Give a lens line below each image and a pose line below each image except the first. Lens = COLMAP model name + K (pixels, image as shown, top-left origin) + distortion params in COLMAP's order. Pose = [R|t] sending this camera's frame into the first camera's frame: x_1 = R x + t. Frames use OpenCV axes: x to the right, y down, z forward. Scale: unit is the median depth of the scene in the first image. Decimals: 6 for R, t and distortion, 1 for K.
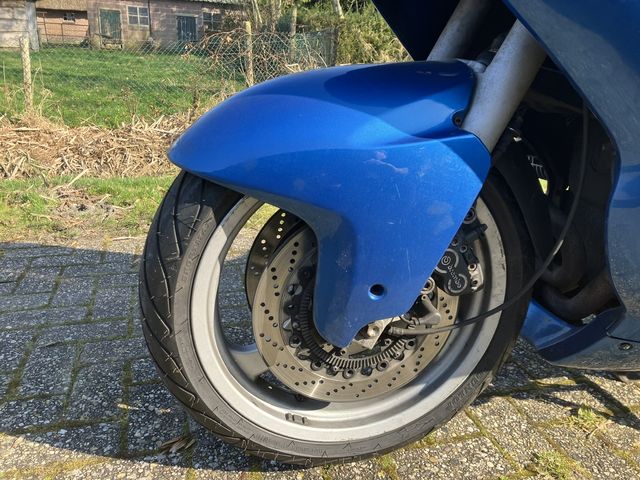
lens RADIAL K [[532.6, 0, 325.1], [0, 532.6, 241.9], [0, 0, 1]] dist [0.019690, -0.007747]
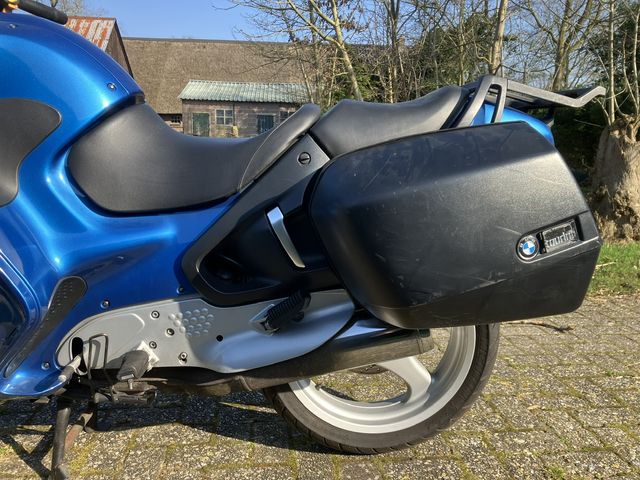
lens RADIAL K [[532.6, 0, 325.1], [0, 532.6, 241.9], [0, 0, 1]] dist [0.019690, -0.007747]
pose [[0.980362, 0.006394, -0.197102, 0.291147], [-0.036460, 0.988120, -0.149295, -0.002852], [0.193806, 0.153549, 0.968949, -0.037485]]
